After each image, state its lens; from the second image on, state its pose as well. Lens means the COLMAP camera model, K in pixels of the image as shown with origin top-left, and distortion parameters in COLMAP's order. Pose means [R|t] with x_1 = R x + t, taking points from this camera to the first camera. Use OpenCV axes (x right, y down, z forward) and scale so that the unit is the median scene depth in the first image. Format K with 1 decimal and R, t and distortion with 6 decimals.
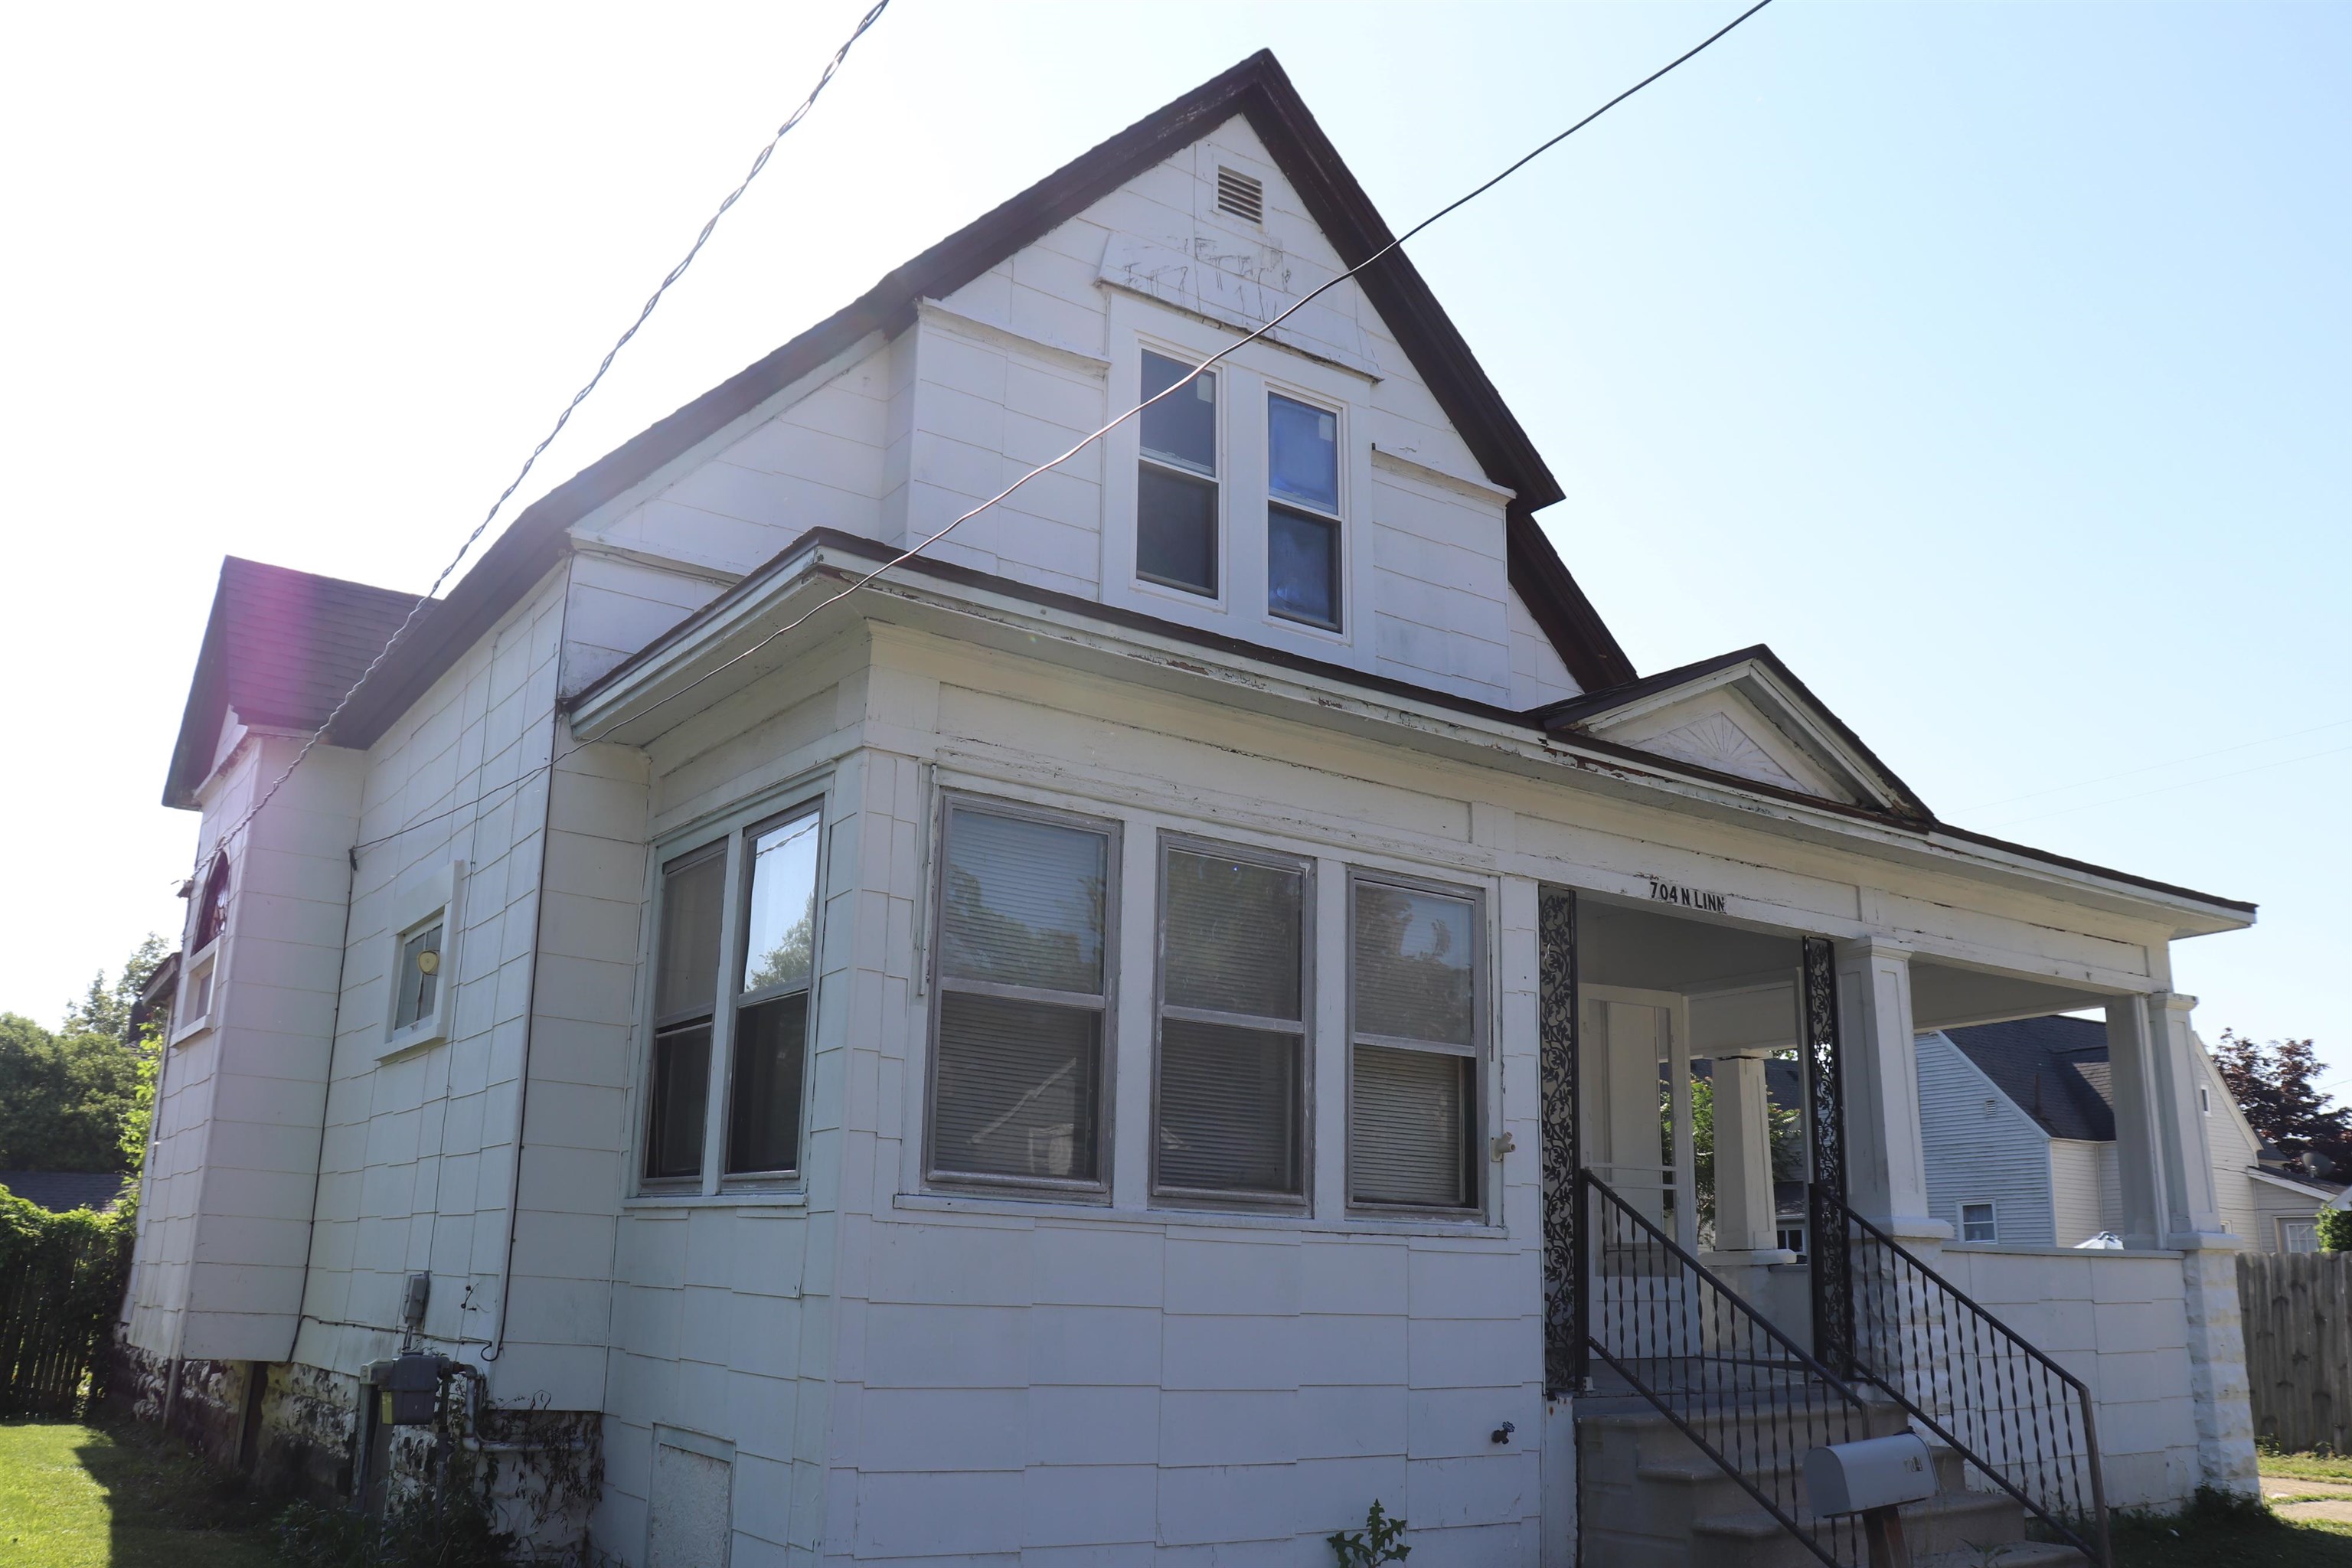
lens RADIAL K [[1950.3, 0, 1176.0], [0, 1950.3, 784.0], [0, 0, 1]] dist [-0.185164, 0.174022]
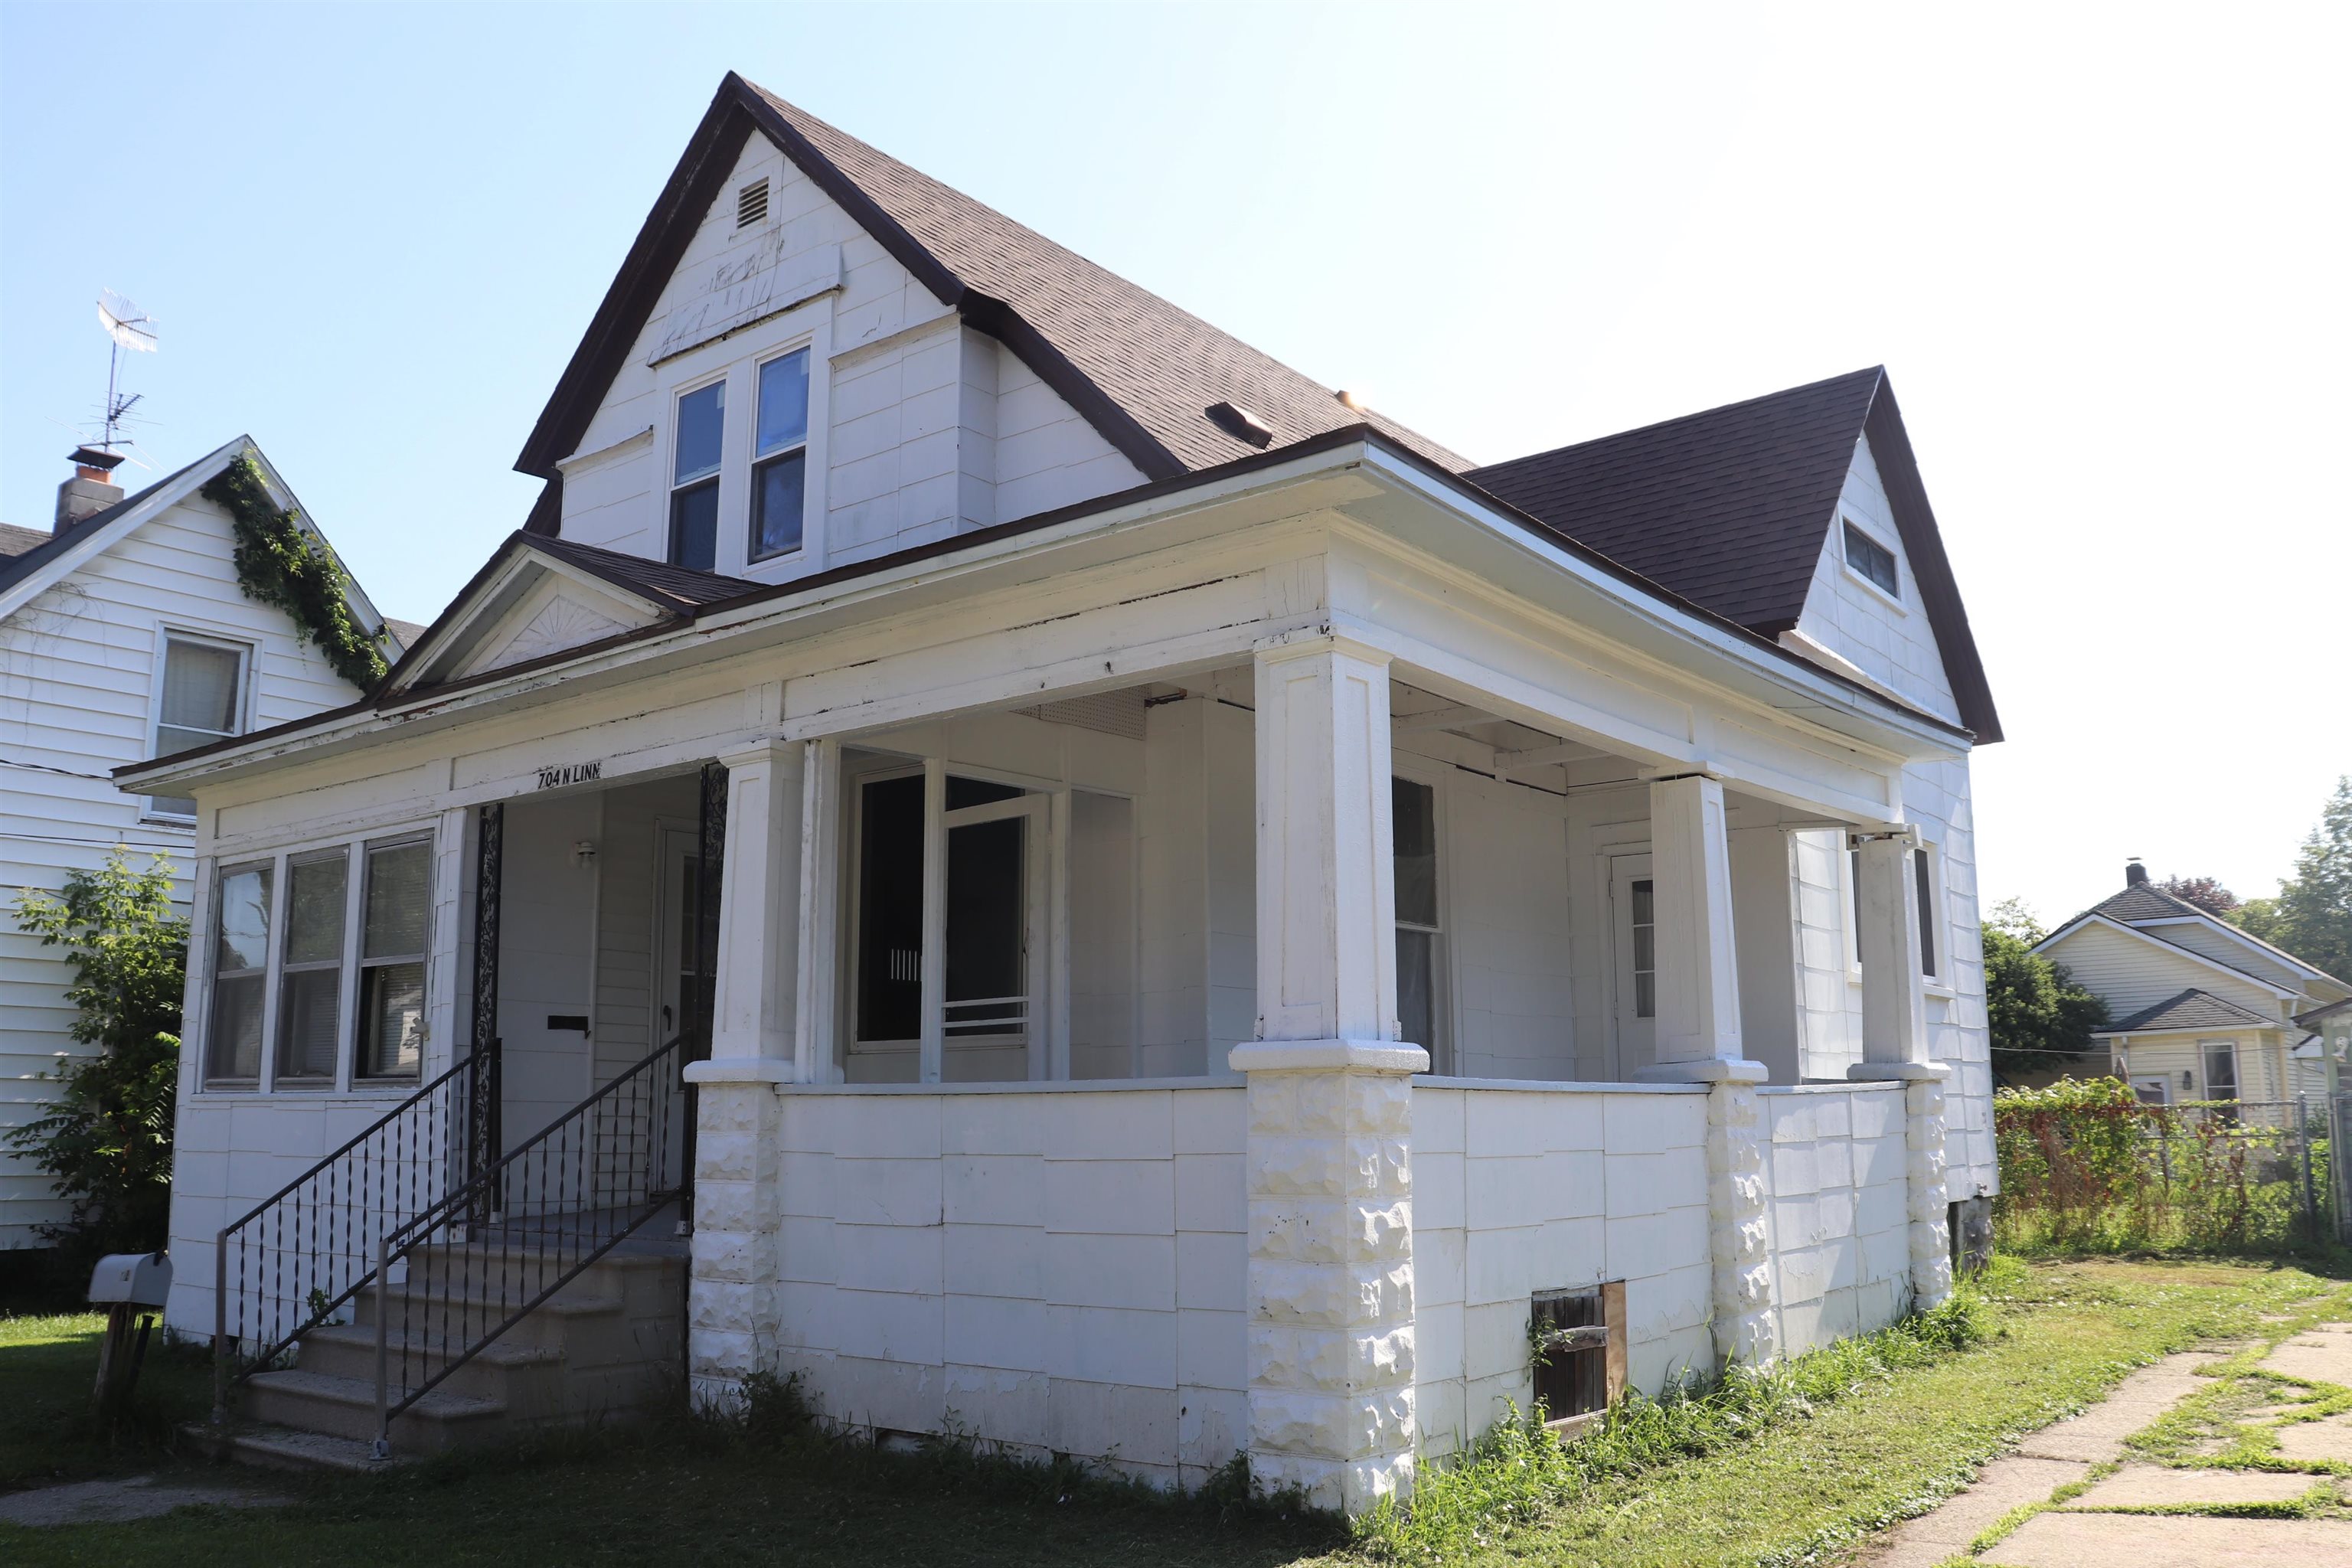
lens RADIAL K [[1950.3, 0, 1176.0], [0, 1950.3, 784.0], [0, 0, 1]] dist [-0.185164, 0.174022]
pose [[0.292193, -0.190056, -0.937284, 1.350252], [0.262178, 0.958427, -0.112611, 0.269344], [0.919721, -0.212831, 0.329874, 0.949634]]
